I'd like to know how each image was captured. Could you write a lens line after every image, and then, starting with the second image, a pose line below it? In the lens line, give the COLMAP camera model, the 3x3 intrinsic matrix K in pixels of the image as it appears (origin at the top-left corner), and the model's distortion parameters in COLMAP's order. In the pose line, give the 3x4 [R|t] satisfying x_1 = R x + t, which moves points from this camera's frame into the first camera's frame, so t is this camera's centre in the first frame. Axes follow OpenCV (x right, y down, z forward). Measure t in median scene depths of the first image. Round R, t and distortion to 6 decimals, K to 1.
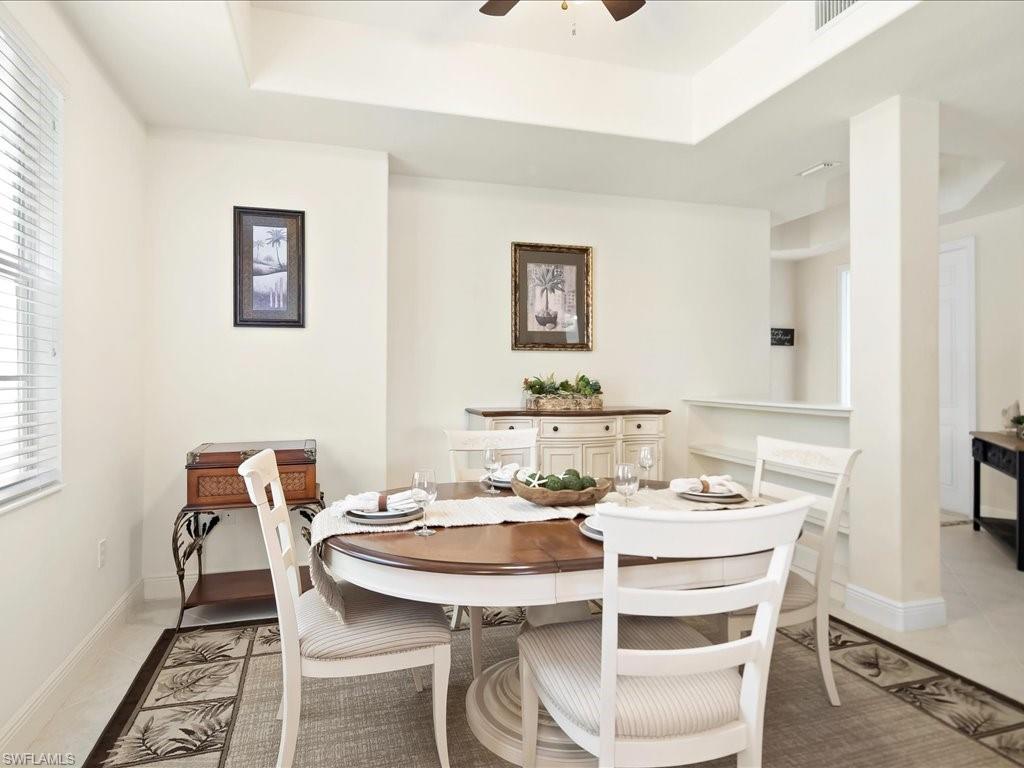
lens RADIAL K [[575.4, 0, 483.7], [0, 575.4, 381.1], [0, 0, 1]] dist [0.000344, -0.000852]
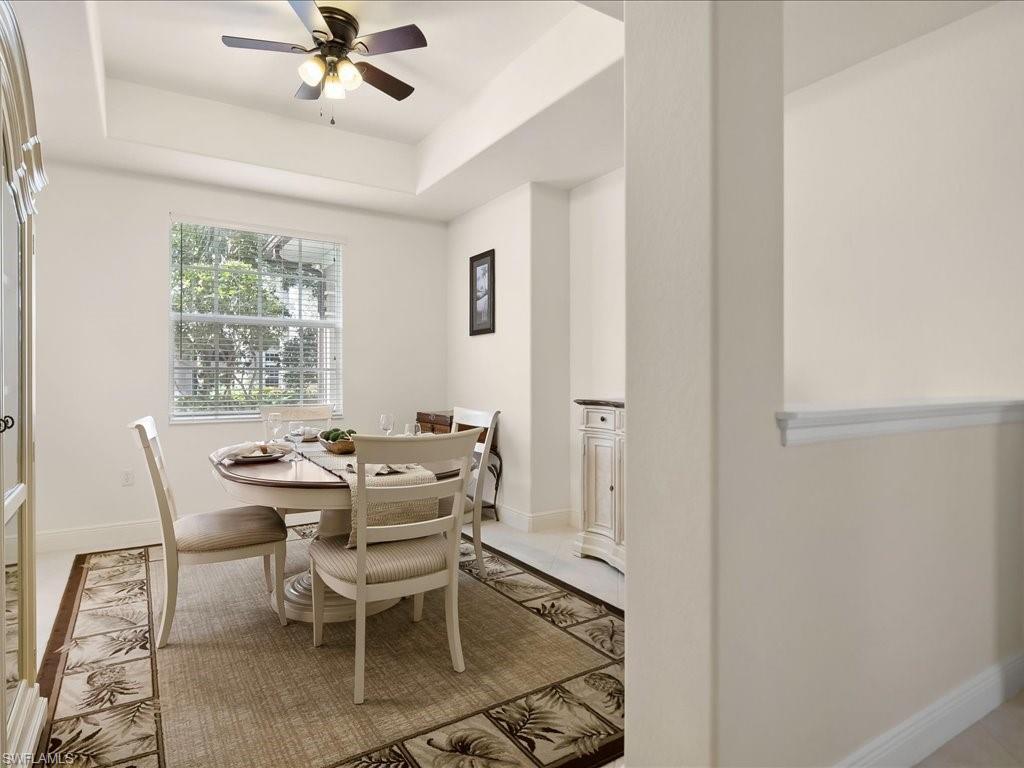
lens RADIAL K [[575.4, 0, 483.7], [0, 575.4, 381.1], [0, 0, 1]] dist [0.000344, -0.000852]
pose [[0.259745, 0.001633, -0.965676, 1.042276], [-0.019754, 0.999798, -0.003622, 0.030292], [0.965475, 0.020017, 0.259725, 0.631755]]
